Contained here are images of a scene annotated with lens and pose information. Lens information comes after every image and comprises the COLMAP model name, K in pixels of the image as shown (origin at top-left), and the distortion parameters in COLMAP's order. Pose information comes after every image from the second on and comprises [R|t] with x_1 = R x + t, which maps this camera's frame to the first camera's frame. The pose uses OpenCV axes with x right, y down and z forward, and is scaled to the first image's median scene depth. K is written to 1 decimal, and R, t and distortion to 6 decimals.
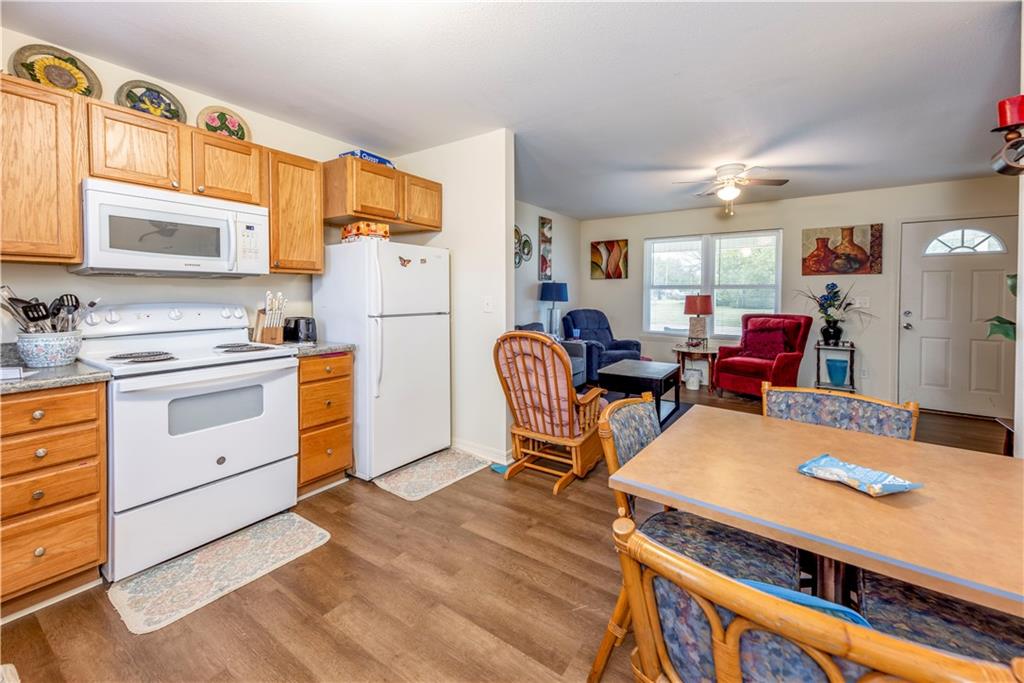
lens RADIAL K [[409.7, 0, 508.2], [0, 409.7, 303.2], [0, 0, 1]] dist [0.002180, 0.000099]
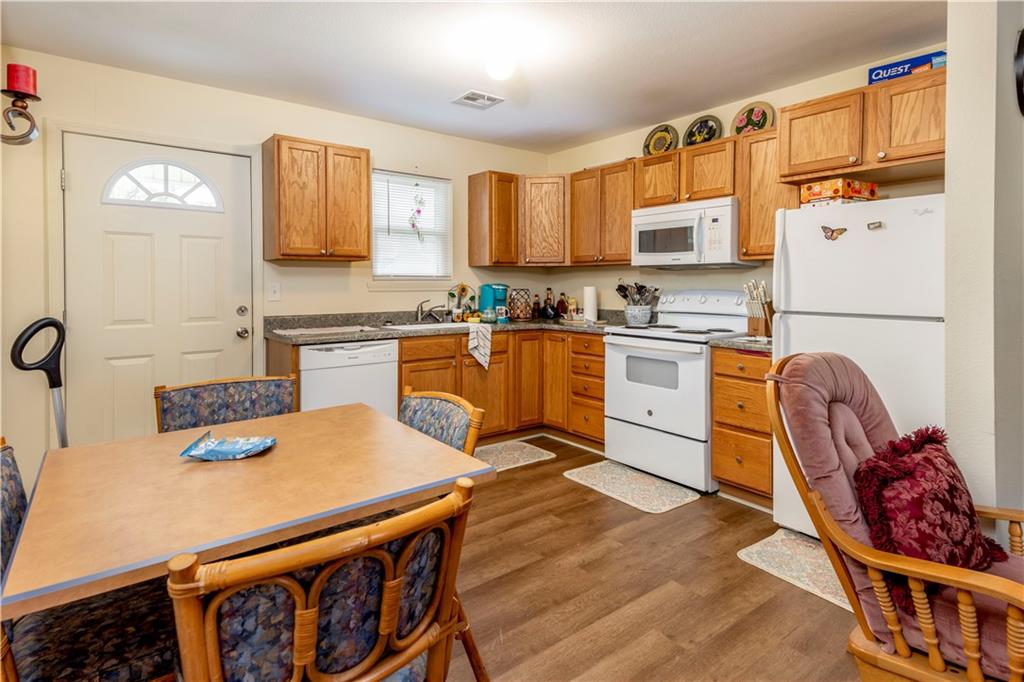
lens RADIAL K [[533.1, 0, 512.7], [0, 533.1, 286.7], [0, 0, 1]] dist [0.000387, 0.000010]
pose [[-0.296491, 0.004843, -0.955023, 0.873586], [-0.021066, 0.999711, 0.011610, -0.016330], [0.954803, 0.023560, -0.296303, 0.932419]]
